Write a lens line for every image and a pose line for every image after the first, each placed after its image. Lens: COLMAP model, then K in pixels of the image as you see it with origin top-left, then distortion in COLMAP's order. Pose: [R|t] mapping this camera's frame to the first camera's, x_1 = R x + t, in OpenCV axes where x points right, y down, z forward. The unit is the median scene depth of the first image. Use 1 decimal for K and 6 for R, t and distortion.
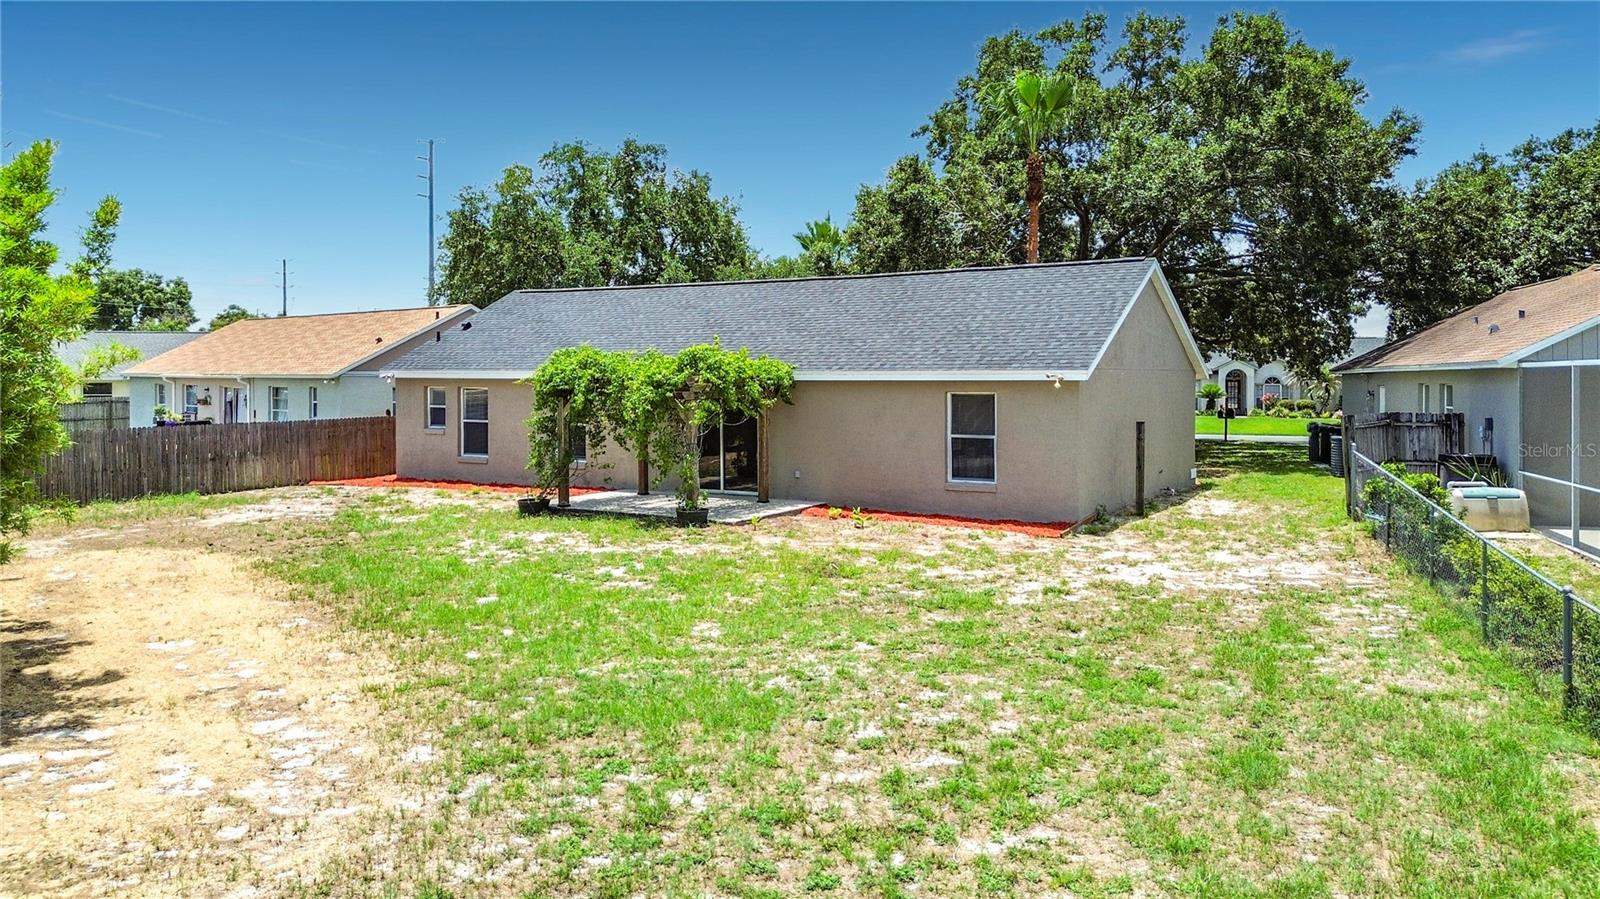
lens RADIAL K [[1132.4, 0, 800.9], [0, 1132.4, 382.5], [0, 0, 1]] dist [0.087870, -0.109529]
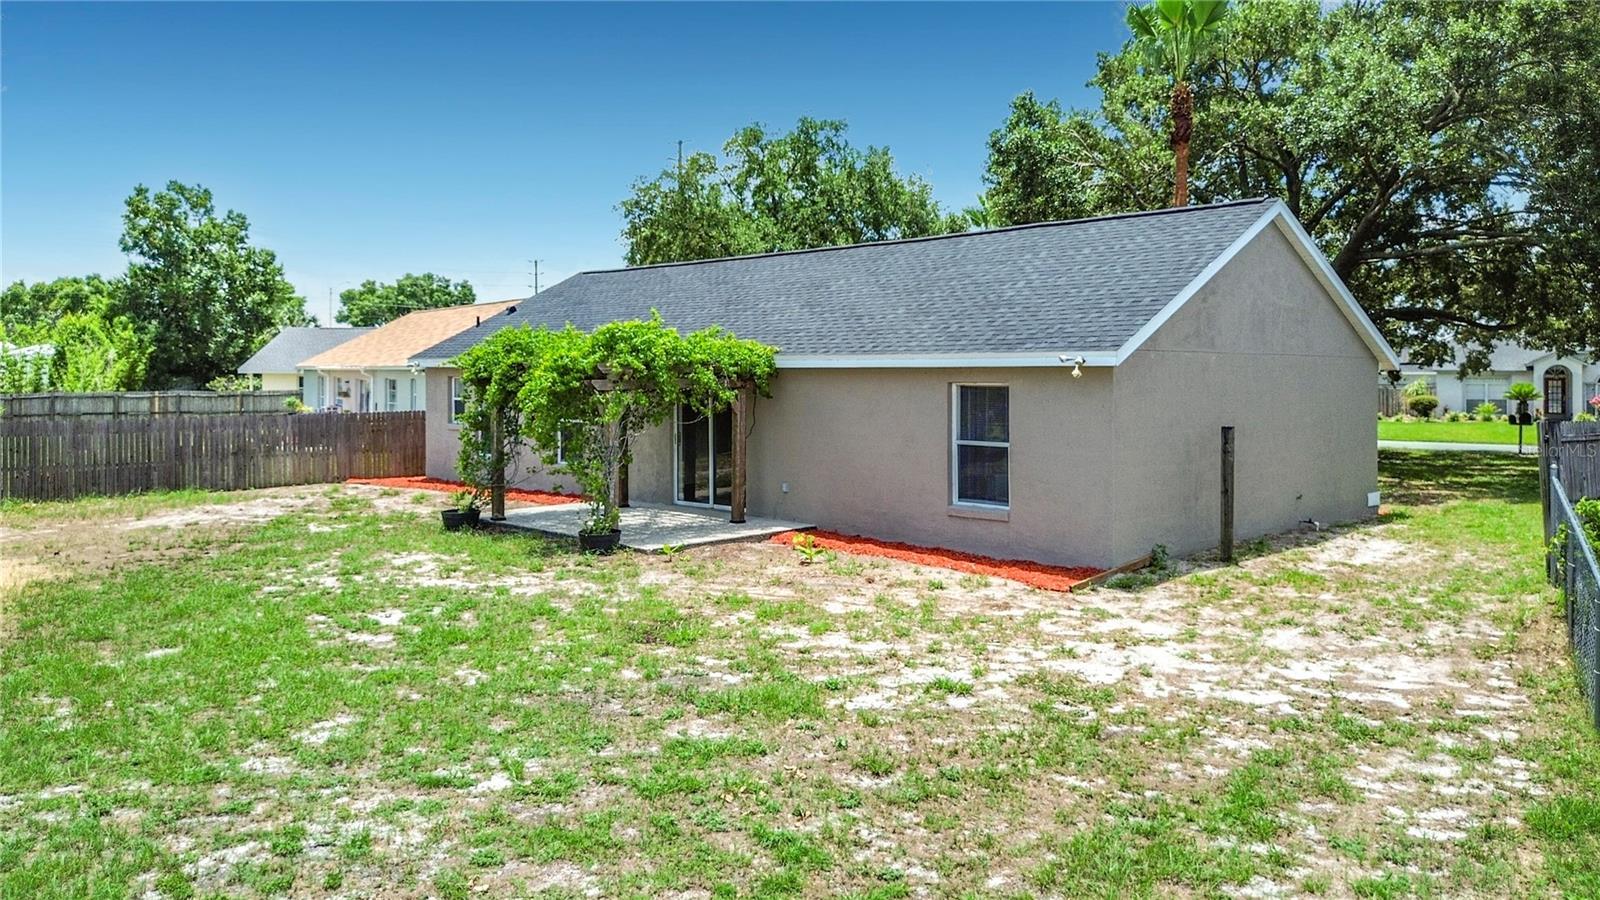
lens RADIAL K [[1147.5, 0, 799.3], [0, 1147.5, 365.9], [0, 0, 1]] dist [0.083052, -0.110811]
pose [[0.969799, 0.000989, -0.243903, 0.158690], [-0.004294, 0.999906, -0.013018, 0.005589], [0.243868, 0.013672, 0.969712, 0.182747]]
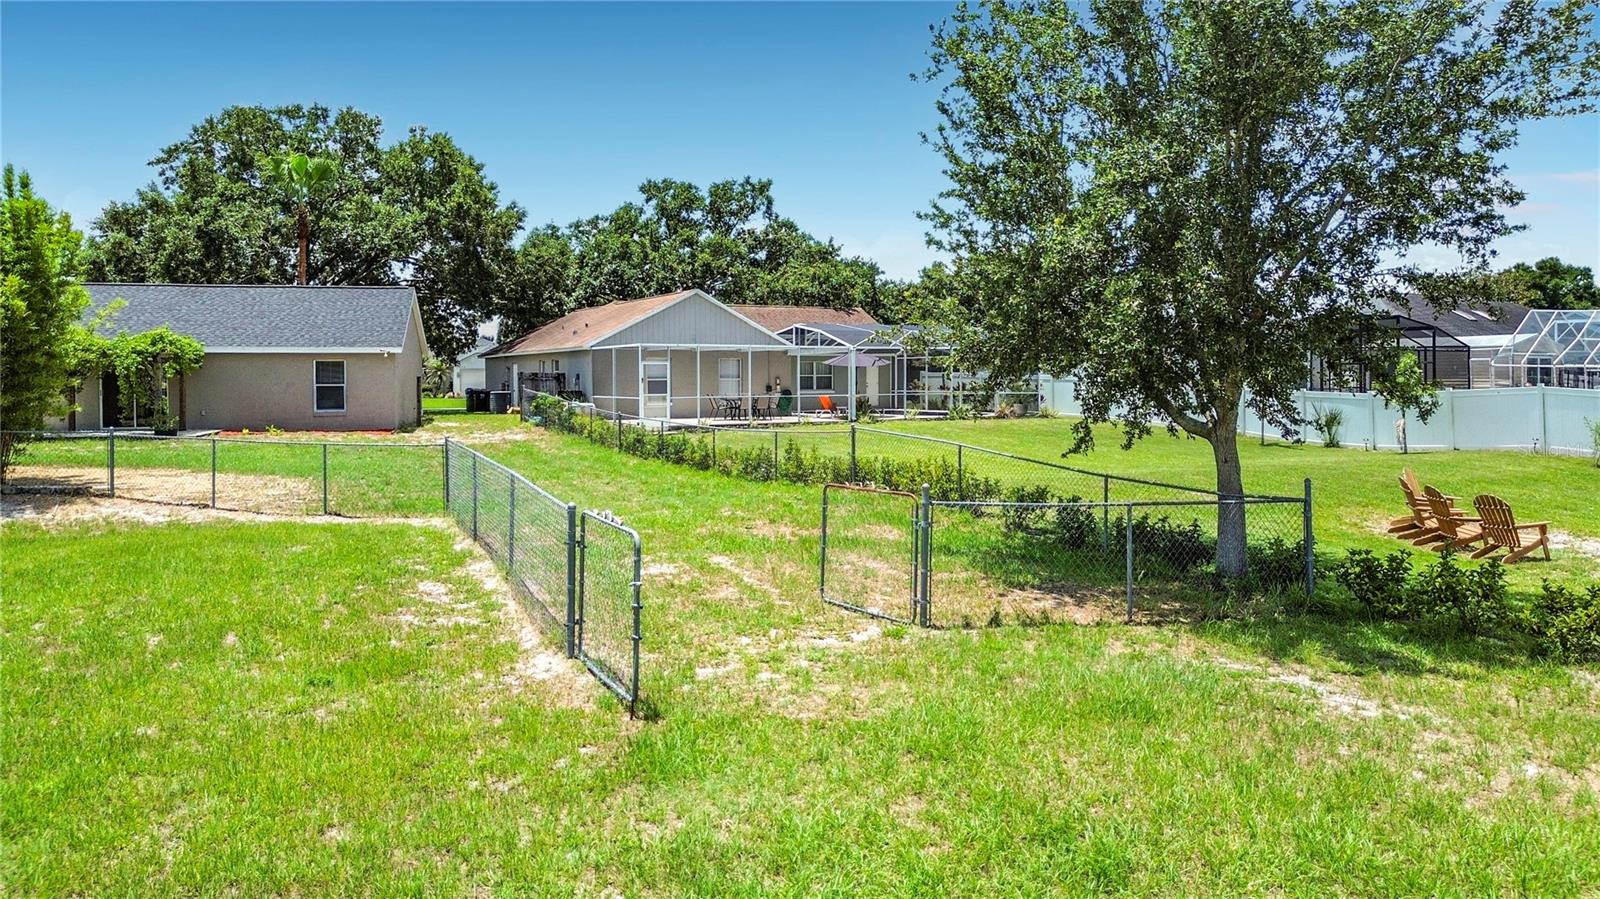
lens RADIAL K [[1132.4, 0, 800.9], [0, 1132.4, 382.5], [0, 0, 1]] dist [0.087870, -0.109529]
pose [[0.711753, -0.006106, 0.702403, -0.417636], [0.007192, 0.999973, 0.001404, 0.033512], [-0.702393, 0.004052, 0.711778, -0.562301]]
